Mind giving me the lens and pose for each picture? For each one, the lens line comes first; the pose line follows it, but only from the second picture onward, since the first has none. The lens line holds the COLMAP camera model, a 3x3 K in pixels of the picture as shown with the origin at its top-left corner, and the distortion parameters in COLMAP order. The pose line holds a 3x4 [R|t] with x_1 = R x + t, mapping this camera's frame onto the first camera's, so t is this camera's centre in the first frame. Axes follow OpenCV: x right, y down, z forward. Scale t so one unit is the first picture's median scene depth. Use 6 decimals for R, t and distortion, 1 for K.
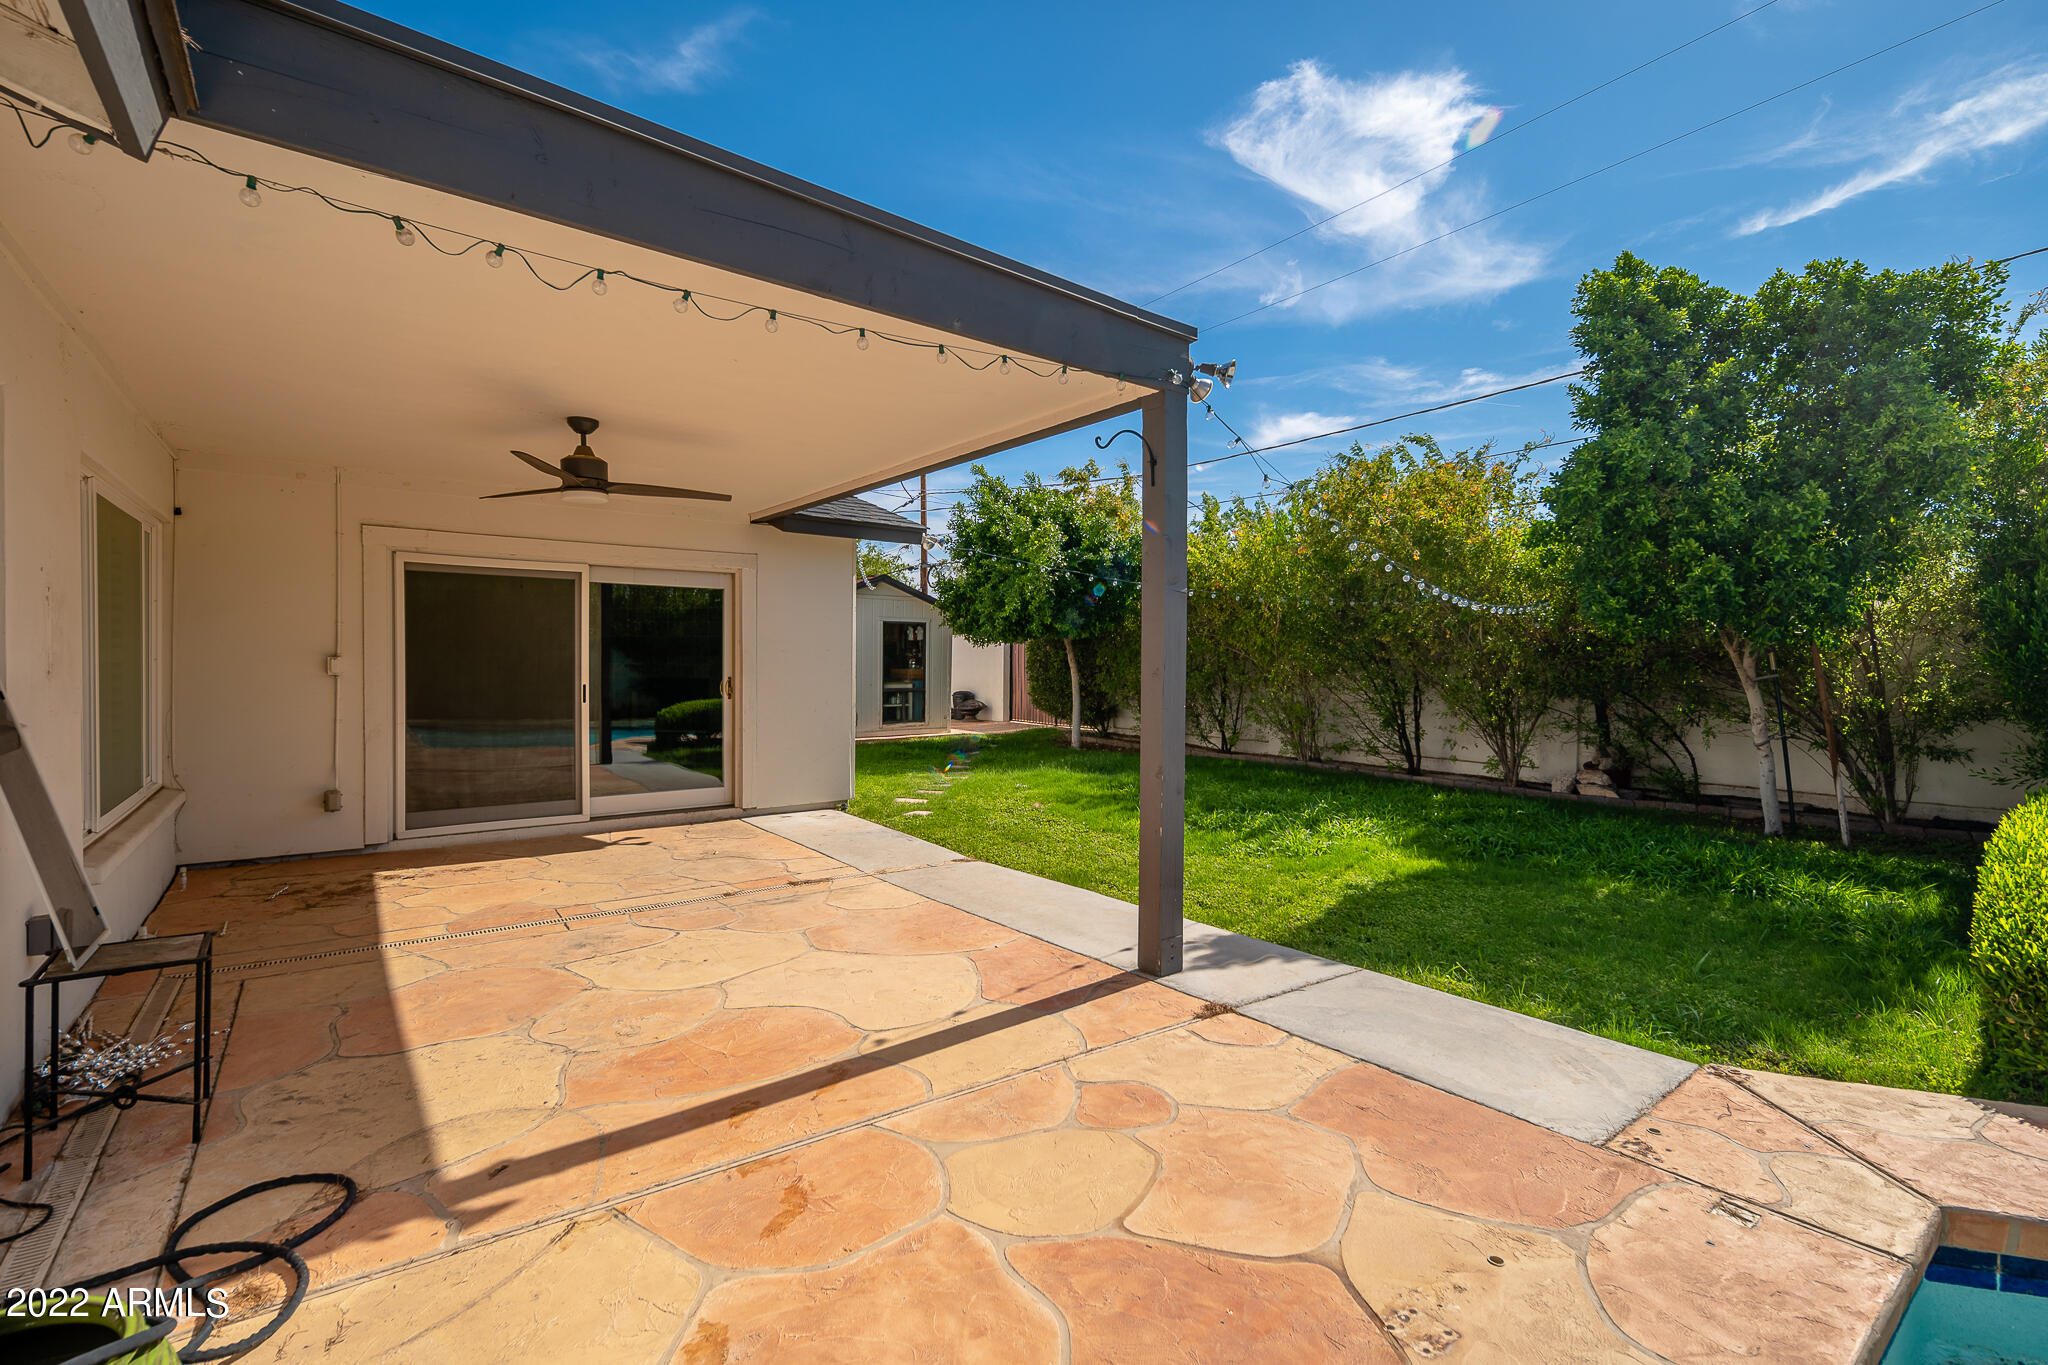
lens RADIAL K [[900.7, 0, 1028.8], [0, 900.7, 668.8], [0, 0, 1]] dist [0.001289, -0.000034]
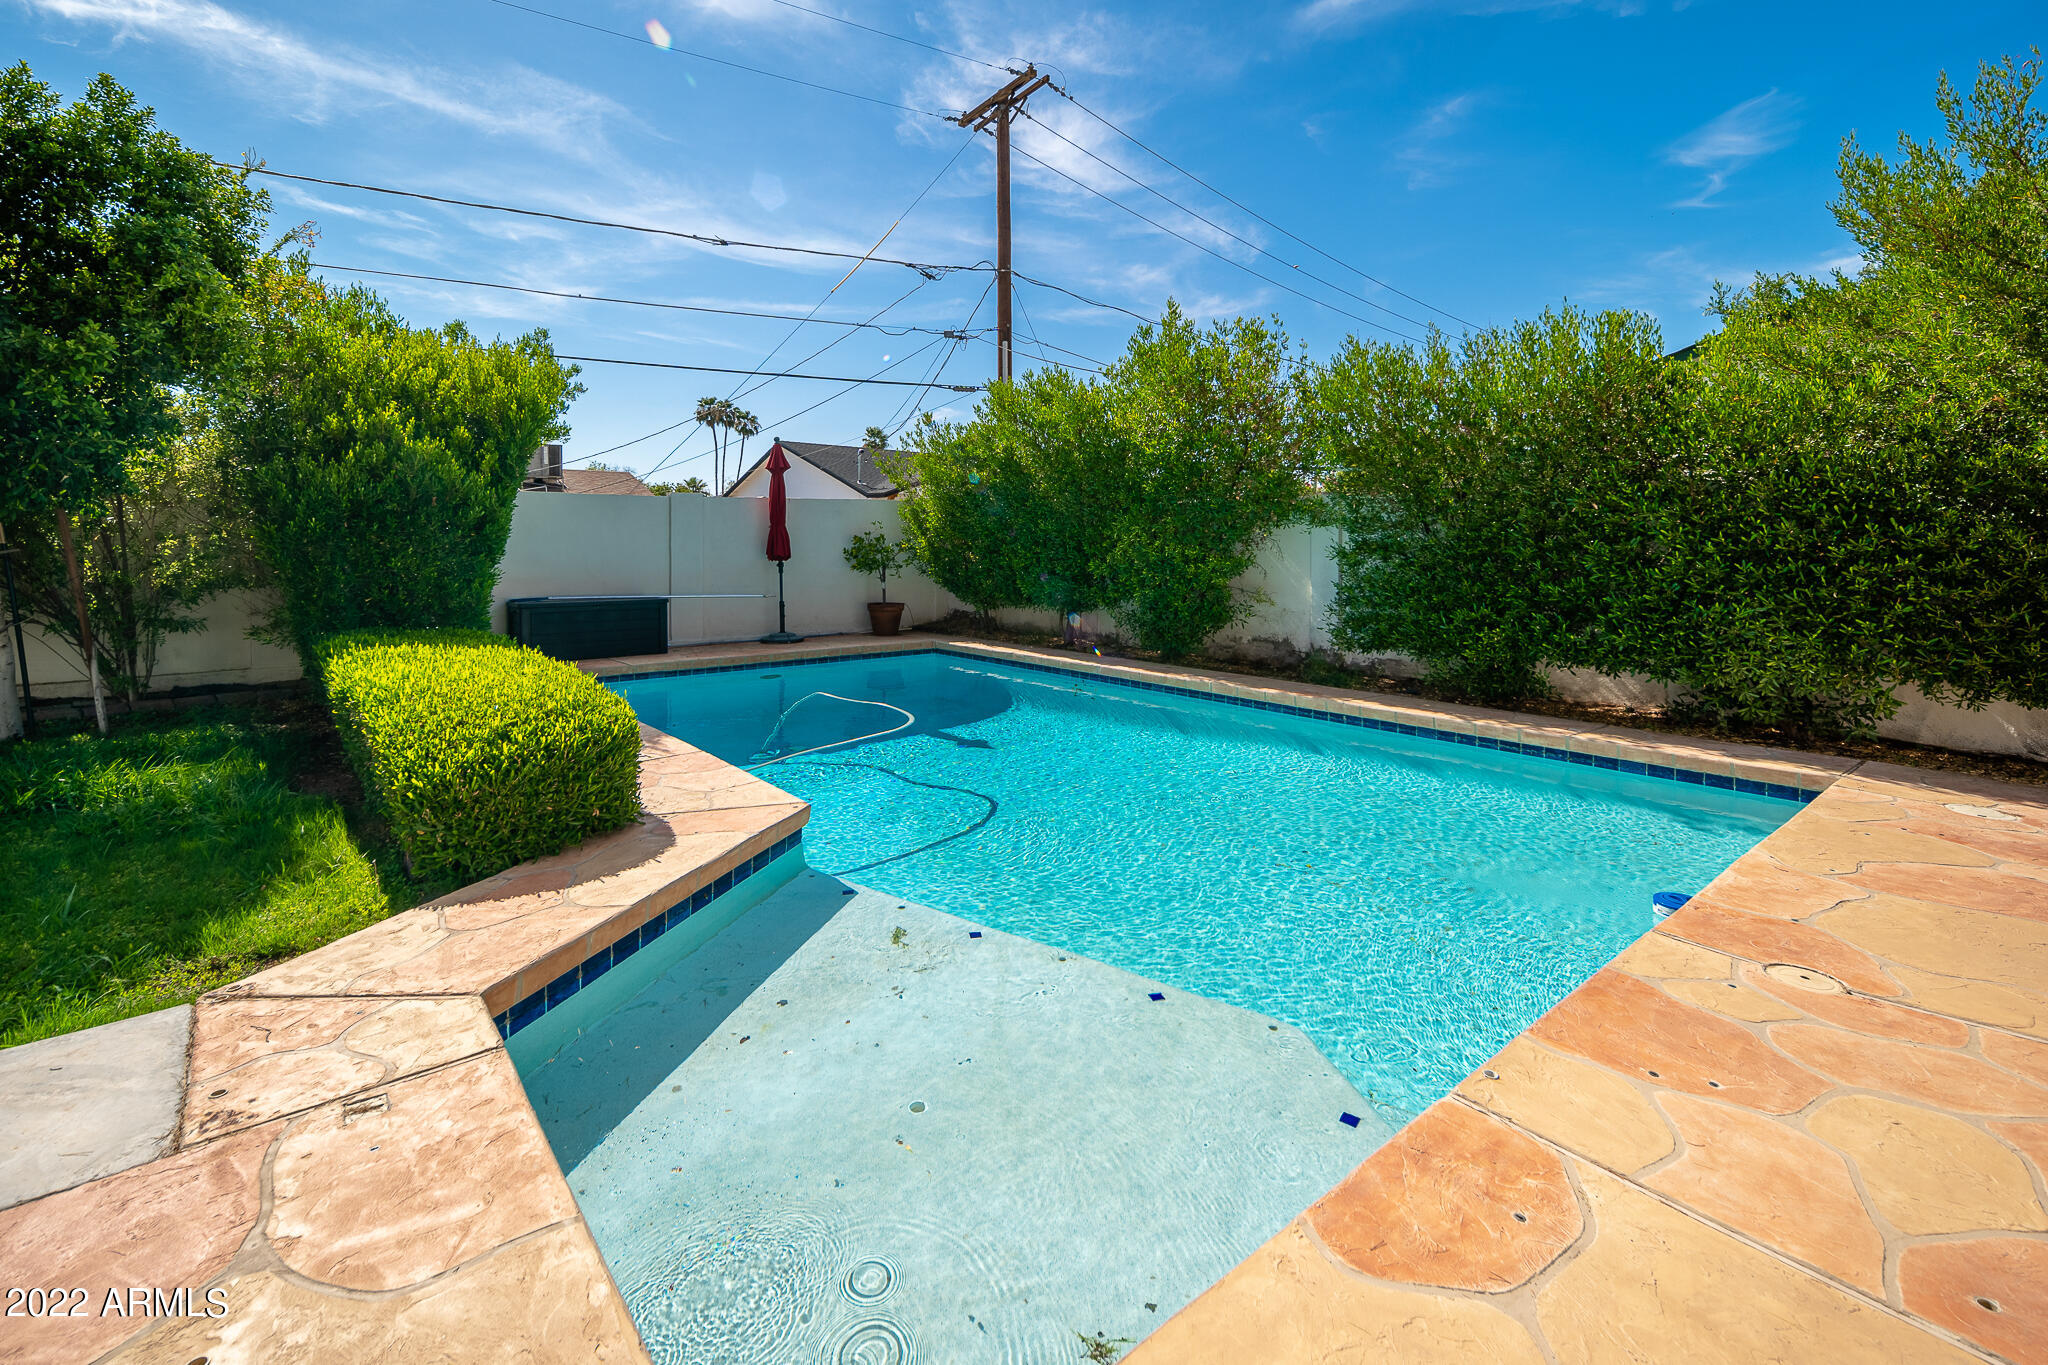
lens RADIAL K [[900.7, 0, 1018.0], [0, 900.7, 581.0], [0, 0, 1]] dist [0.001289, -0.000034]
pose [[-0.038766, -0.045166, 0.998227, -0.116107], [0.001688, 0.998974, 0.045266, -0.000293], [-0.999247, 0.003440, -0.038650, 0.220606]]
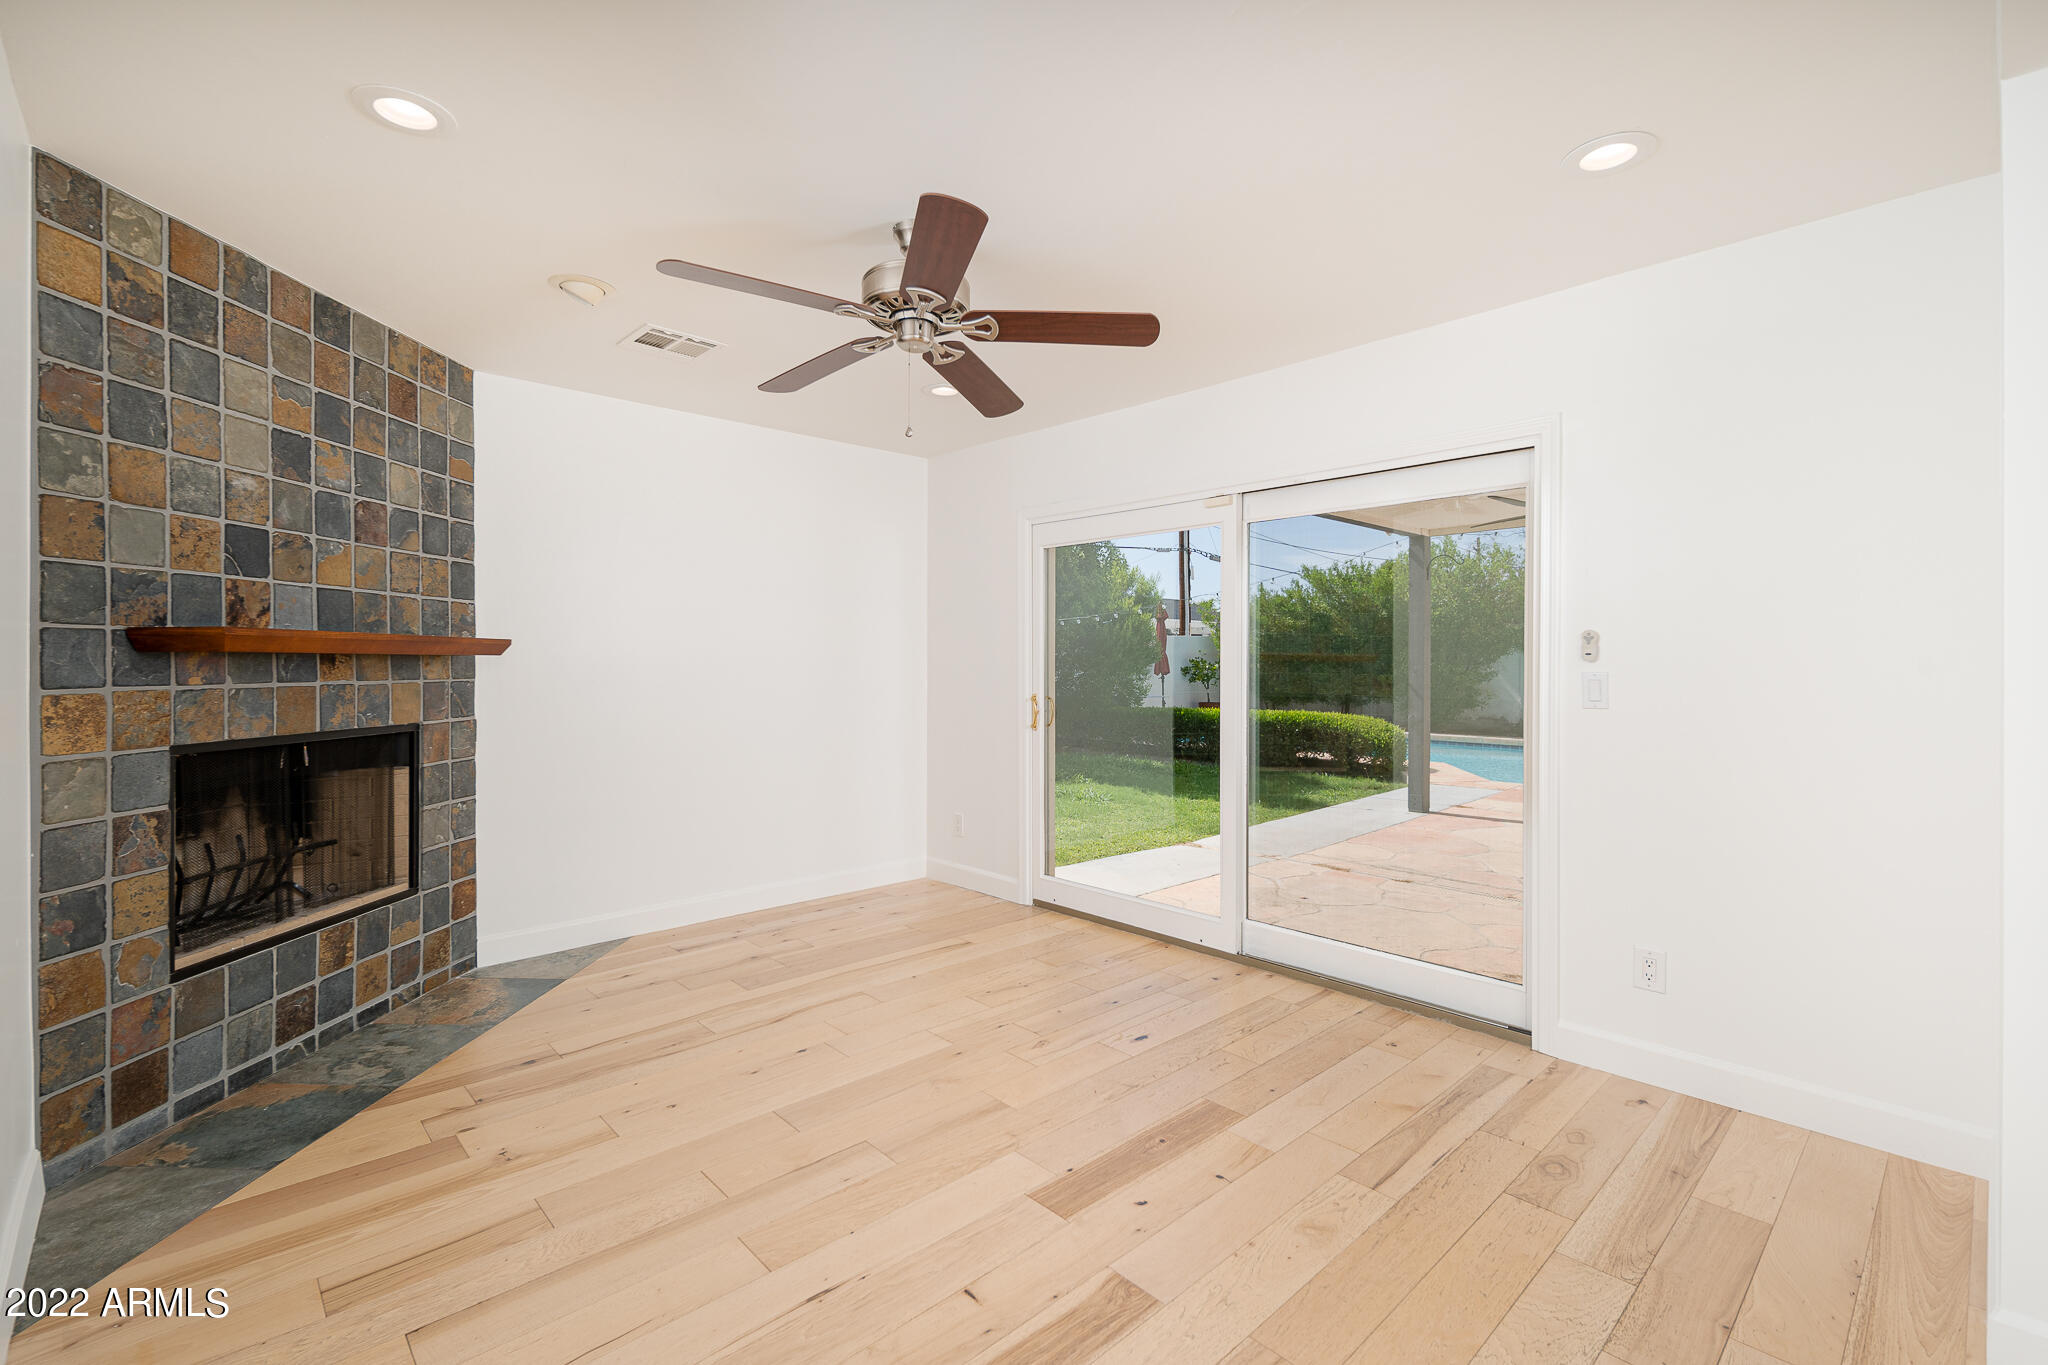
lens RADIAL K [[900.7, 0, 1030.0], [0, 900.7, 674.0], [0, 0, 1]] dist [0.001289, -0.000034]
pose [[-0.094328, -0.014091, 0.995441, -3.049530], [0.004462, 0.999884, 0.014577, -0.021198], [-0.995531, 0.005817, -0.094254, 3.431986]]
